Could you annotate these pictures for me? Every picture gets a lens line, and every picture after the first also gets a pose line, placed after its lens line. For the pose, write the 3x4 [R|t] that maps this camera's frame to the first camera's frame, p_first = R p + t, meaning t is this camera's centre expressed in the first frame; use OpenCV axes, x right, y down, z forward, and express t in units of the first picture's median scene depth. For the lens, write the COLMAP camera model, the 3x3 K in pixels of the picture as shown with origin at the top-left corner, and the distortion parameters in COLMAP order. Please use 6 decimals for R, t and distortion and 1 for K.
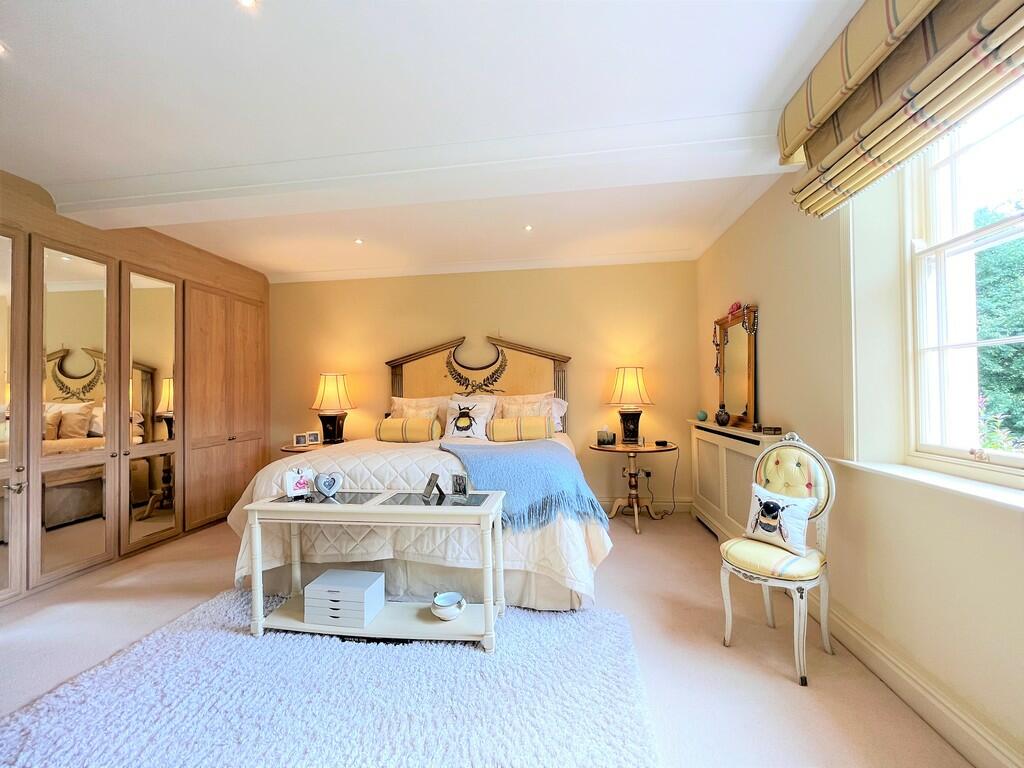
lens RADIAL K [[407.0, 0, 509.5], [0, 407.0, 387.1], [0, 0, 1]] dist [-0.002063, -0.000122]
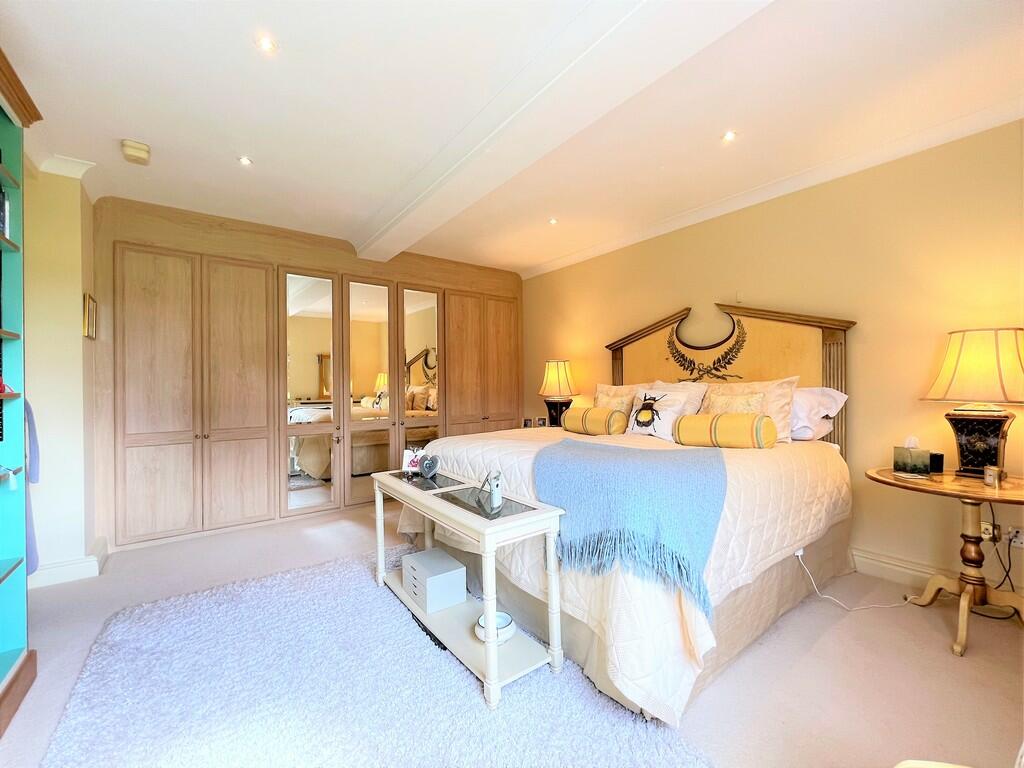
lens RADIAL K [[418.9, 0, 509.4], [0, 418.9, 384.3], [0, 0, 1]] dist [-0.001009, -0.000101]
pose [[0.711032, 0.009562, -0.703094, 0.222448], [0.008887, 0.999705, 0.022583, 0.002589], [0.703103, -0.022305, 0.710738, 0.186753]]
